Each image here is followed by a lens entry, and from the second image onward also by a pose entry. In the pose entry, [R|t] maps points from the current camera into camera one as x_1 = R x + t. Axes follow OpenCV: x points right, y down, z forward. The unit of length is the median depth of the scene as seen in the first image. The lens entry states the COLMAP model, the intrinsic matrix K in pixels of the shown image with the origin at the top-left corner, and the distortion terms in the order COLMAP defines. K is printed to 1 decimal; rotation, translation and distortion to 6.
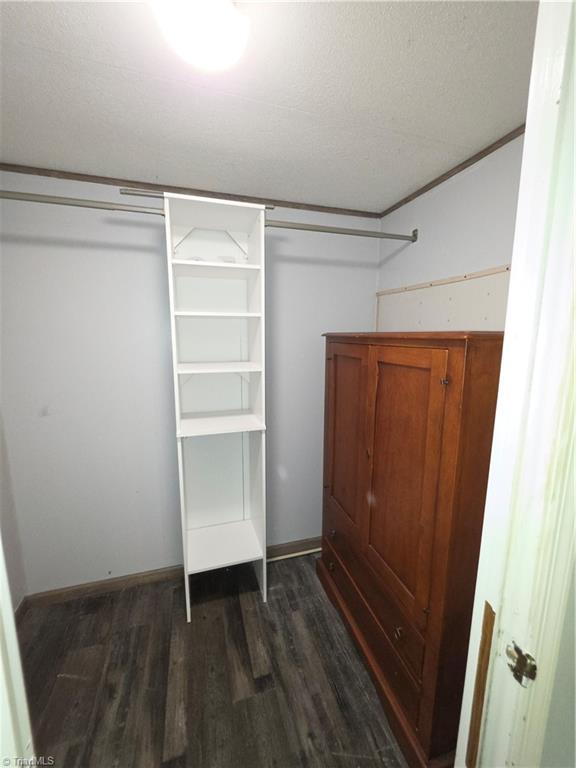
lens RADIAL K [[308.8, 0, 285.5], [0, 308.8, 383.6], [0, 0, 1]] dist [-0.001646, 0.000400]
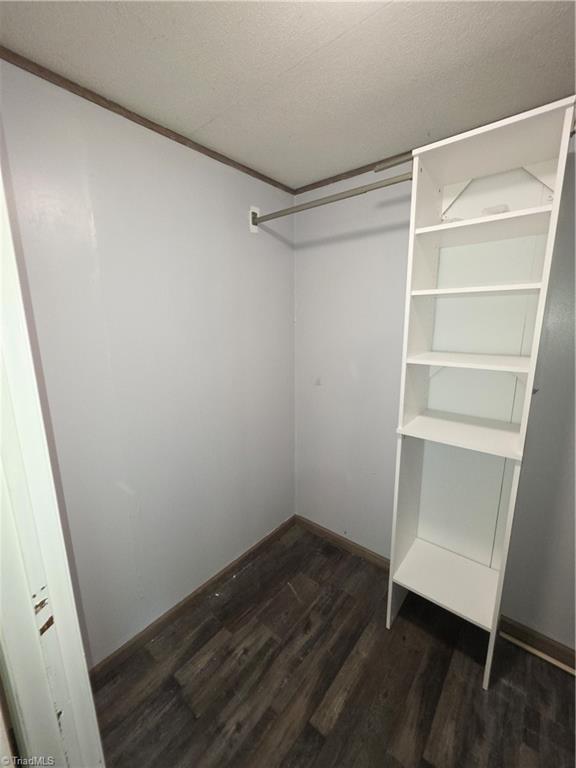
lens RADIAL K [[308.8, 0, 287.0], [0, 308.8, 382.6], [0, 0, 1]] dist [-0.001646, 0.000400]
pose [[0.551497, 0.158313, -0.819017, 0.179055], [-0.118899, 0.986720, 0.110667, -0.031424], [0.825660, 0.036348, 0.562996, 0.208180]]
